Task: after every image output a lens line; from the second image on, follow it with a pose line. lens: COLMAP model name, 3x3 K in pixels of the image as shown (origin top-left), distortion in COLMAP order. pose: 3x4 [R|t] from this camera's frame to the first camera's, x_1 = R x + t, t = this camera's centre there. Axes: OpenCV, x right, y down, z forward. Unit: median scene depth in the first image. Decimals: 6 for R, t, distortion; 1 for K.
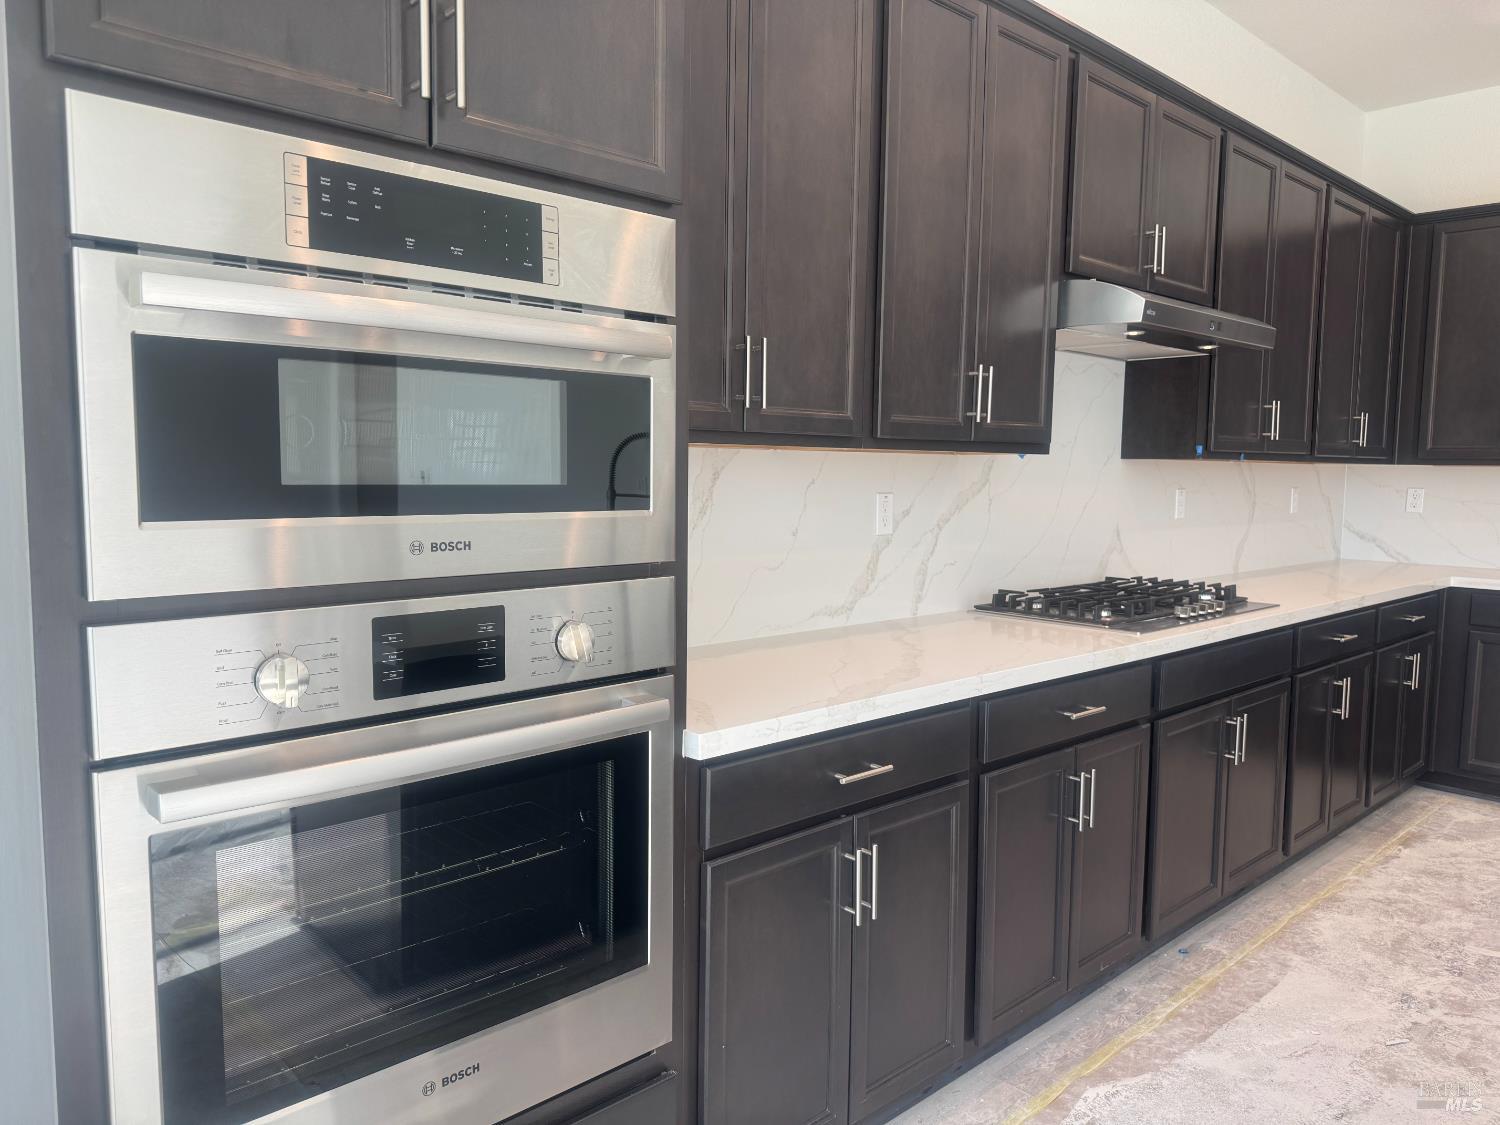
lens RADIAL K [[1061.1, 0, 749.0], [0, 1061.1, 569.4], [0, 0, 1]] dist [0.002846, -0.021930]
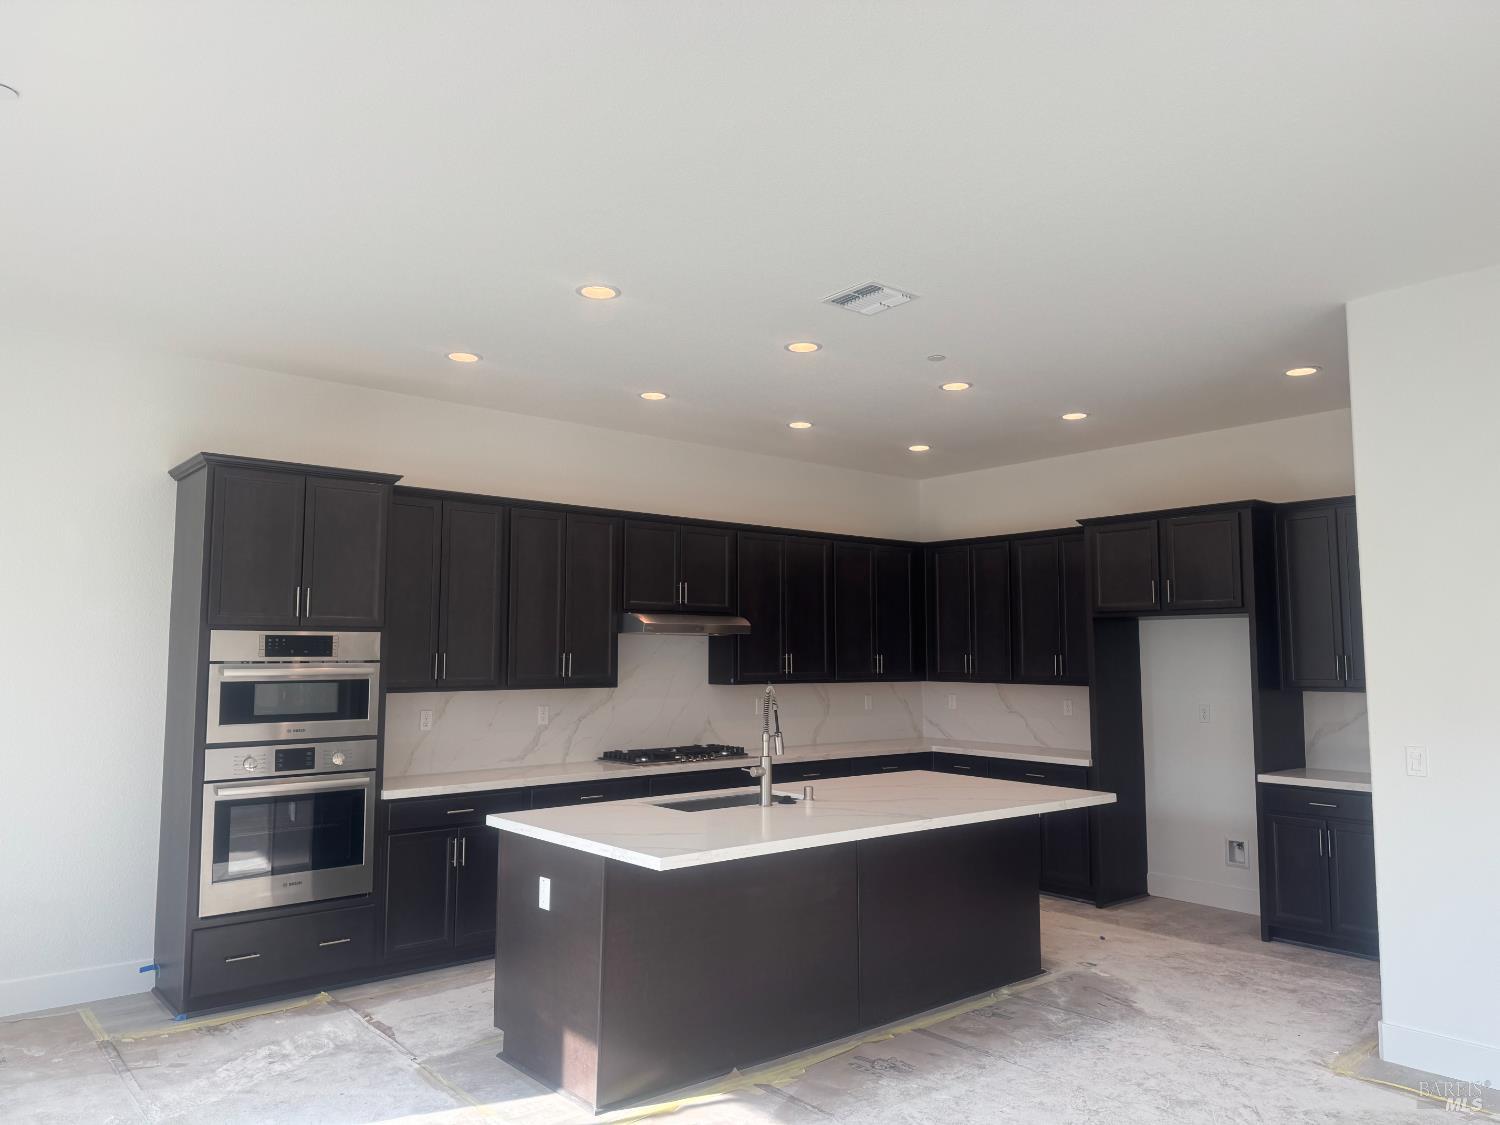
lens RADIAL K [[1061.1, 0, 747.5], [0, 1061.1, 562.3], [0, 0, 1]] dist [0.002846, -0.021930]
pose [[0.997961, -0.014488, -0.062162, 1.240748], [0.003219, 0.984082, -0.177684, 0.051499], [0.063746, 0.177122, 0.982122, -2.159248]]
